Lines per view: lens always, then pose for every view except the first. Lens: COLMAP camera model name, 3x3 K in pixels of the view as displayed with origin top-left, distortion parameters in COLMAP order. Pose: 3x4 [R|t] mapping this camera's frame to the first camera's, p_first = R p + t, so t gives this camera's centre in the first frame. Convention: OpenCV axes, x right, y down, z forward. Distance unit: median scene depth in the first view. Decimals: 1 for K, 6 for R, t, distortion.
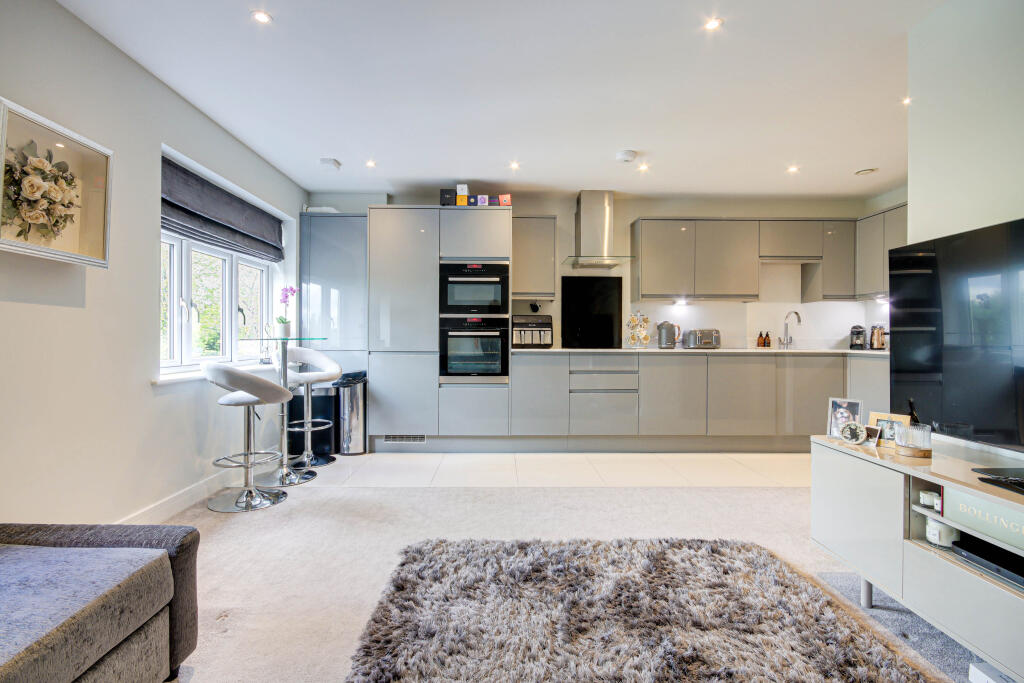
lens RADIAL K [[502.3, 0, 512.0], [0, 502.3, 341.5], [0, 0, 1]] dist [-0.000531, 0.000062]
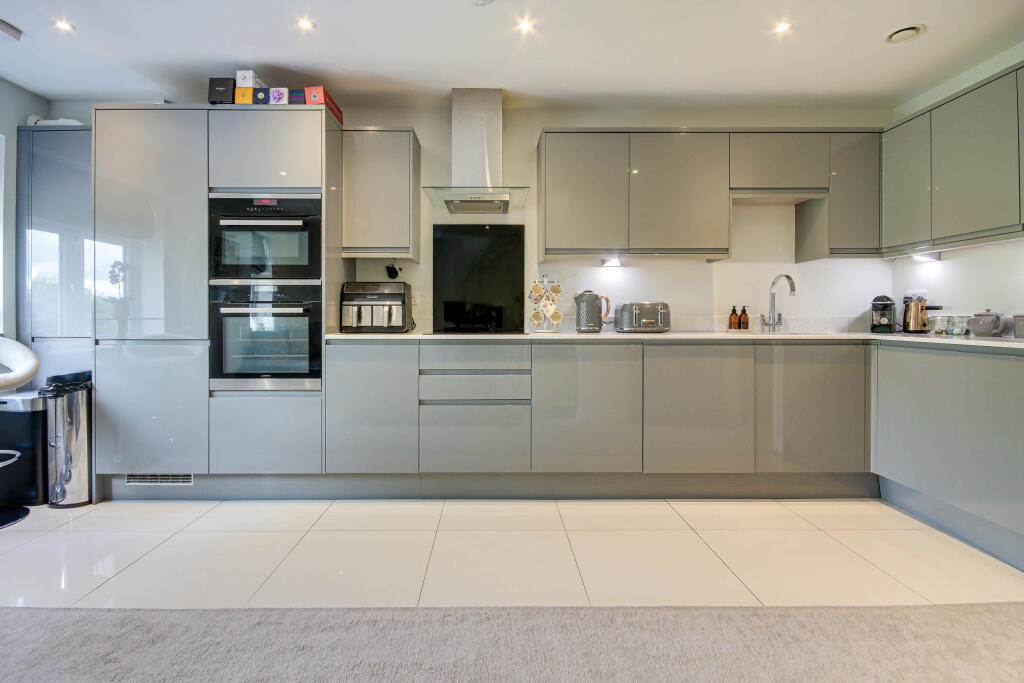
lens RADIAL K [[480.0, 0, 511.2], [0, 480.0, 321.4], [0, 0, 1]] dist [-0.001920, 0.000029]
pose [[0.999910, -0.004048, -0.012827, 0.224006], [0.004038, 0.999991, -0.000849, -0.000444], [0.012831, 0.000797, 0.999917, 0.389597]]
